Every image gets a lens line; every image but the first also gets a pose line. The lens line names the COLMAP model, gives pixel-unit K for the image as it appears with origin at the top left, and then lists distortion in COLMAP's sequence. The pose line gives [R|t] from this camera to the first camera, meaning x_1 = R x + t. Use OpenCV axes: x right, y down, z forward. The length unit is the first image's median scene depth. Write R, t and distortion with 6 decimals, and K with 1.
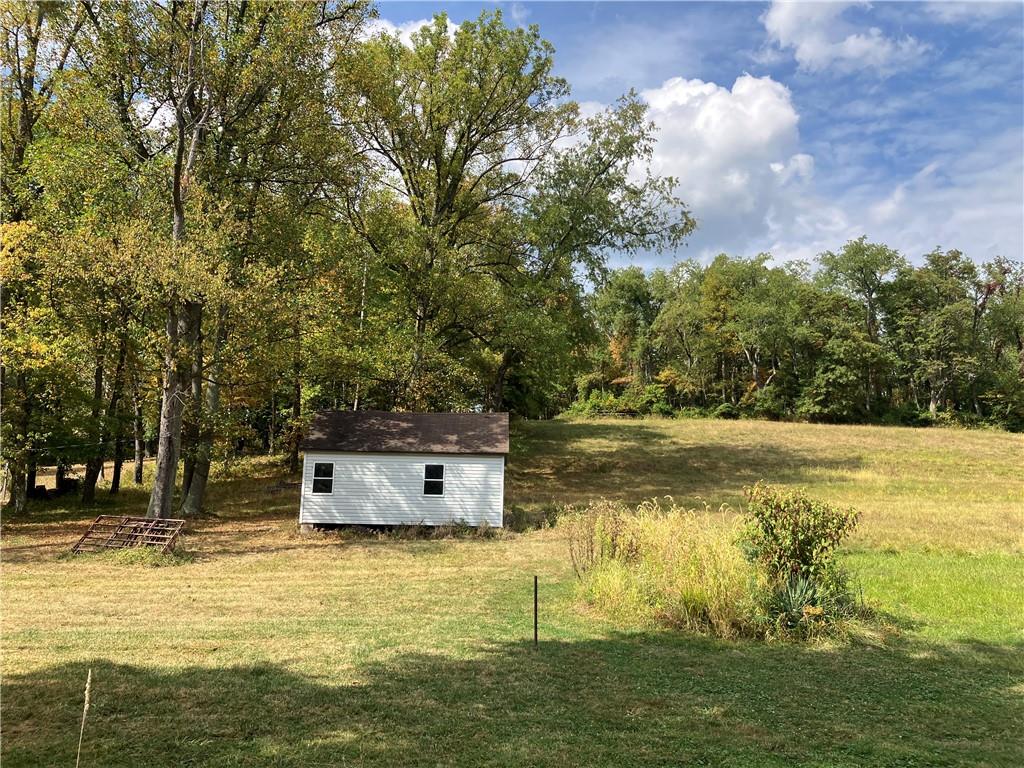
lens RADIAL K [[851.2, 0, 512.0], [0, 851.2, 384.0], [0, 0, 1]] dist [0.001732, -0.012568]
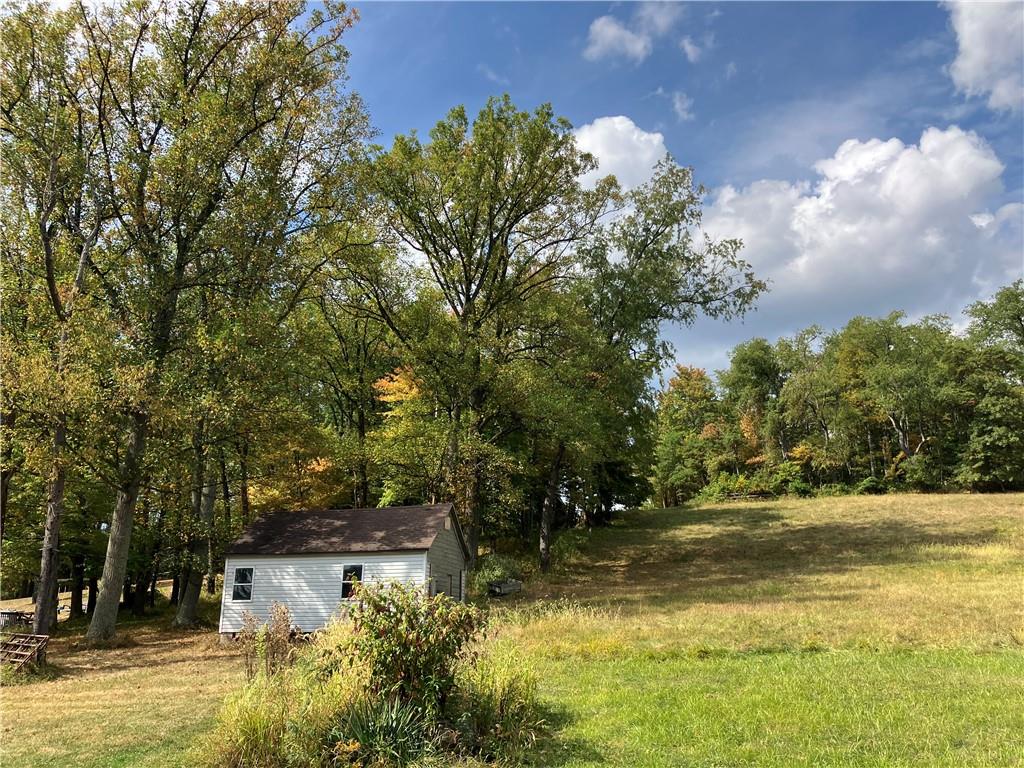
lens RADIAL K [[858.8, 0, 540.4], [0, 858.8, 398.1], [0, 0, 1]] dist [0.001982, 0.003177]
pose [[0.979293, -0.082309, -0.184959, 0.116762], [0.065093, 0.993123, -0.097307, 0.007165], [0.191696, 0.083253, 0.977917, 0.040619]]
